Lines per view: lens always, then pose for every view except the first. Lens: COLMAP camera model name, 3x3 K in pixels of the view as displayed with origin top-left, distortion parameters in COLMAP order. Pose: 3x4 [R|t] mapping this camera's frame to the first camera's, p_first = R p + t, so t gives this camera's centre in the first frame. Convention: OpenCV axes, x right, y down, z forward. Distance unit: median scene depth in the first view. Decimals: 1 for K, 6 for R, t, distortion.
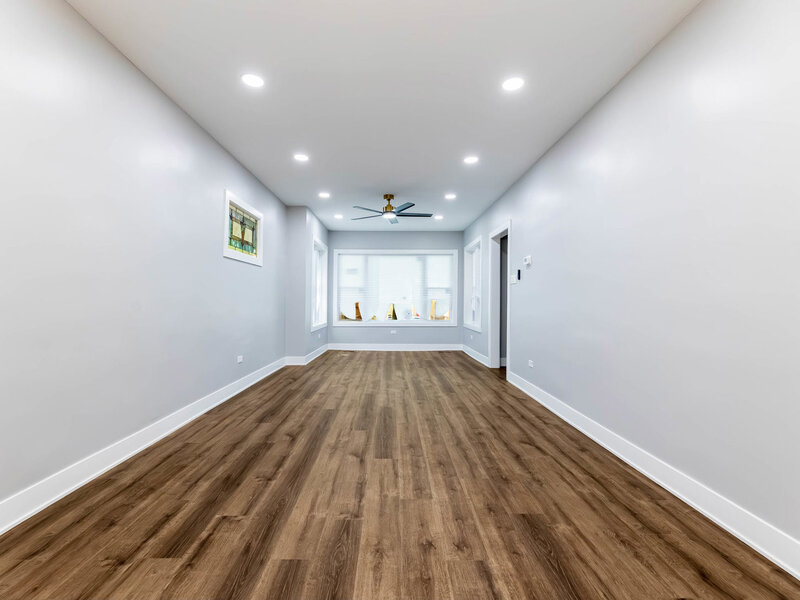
lens RADIAL K [[364.0, 0, 390.3], [0, 364.0, 298.1], [0, 0, 1]] dist [0.007848, 0.002170]
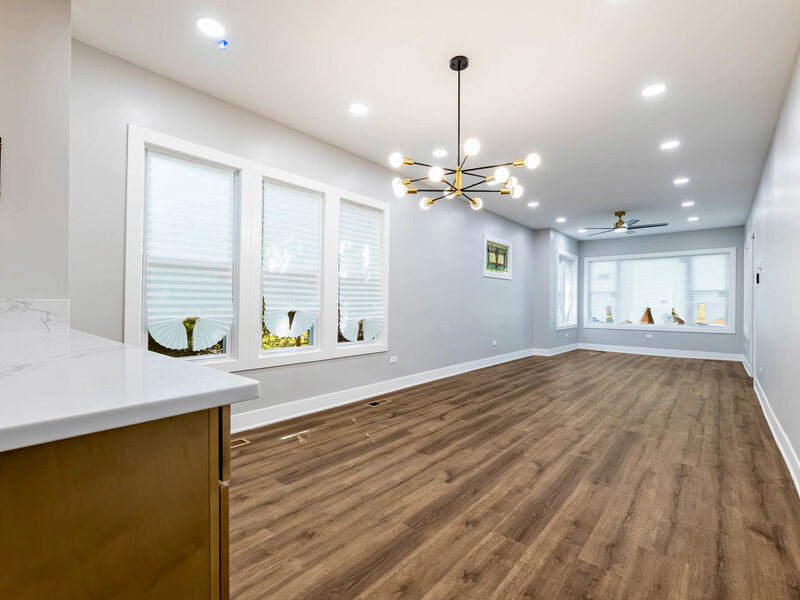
lens RADIAL K [[364.0, 0, 402.6], [0, 364.0, 302.5], [0, 0, 1]] dist [0.007848, 0.002170]
pose [[0.768046, 0.001108, -0.640394, 0.208562], [0.000961, 0.999995, 0.002883, -0.003040], [0.640394, -0.002830, 0.768041, -0.319847]]
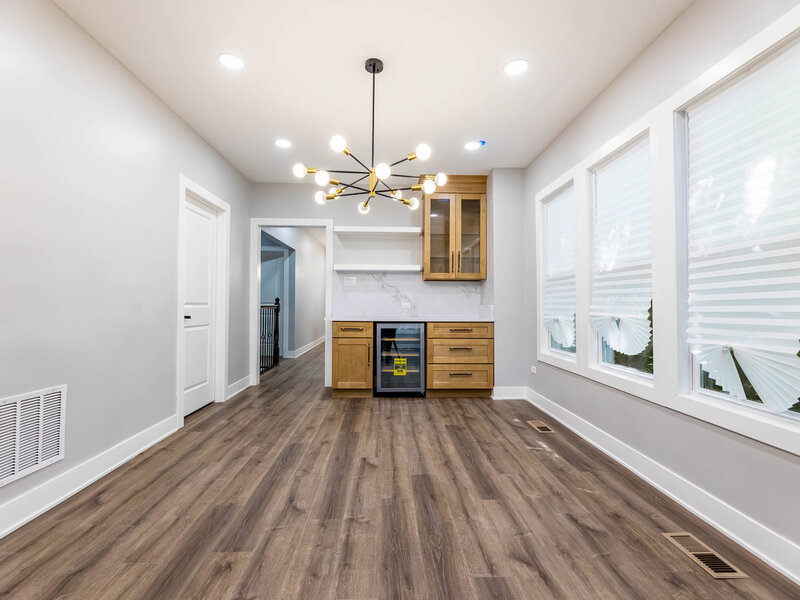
lens RADIAL K [[364.0, 0, 397.9], [0, 364.0, 296.2], [0, 0, 1]] dist [0.007848, 0.002170]
pose [[-0.998908, -0.013773, -0.044640, -0.030002], [-0.012278, 0.999360, -0.033596, 0.004027], [0.045074, -0.033011, -0.998438, 0.493041]]
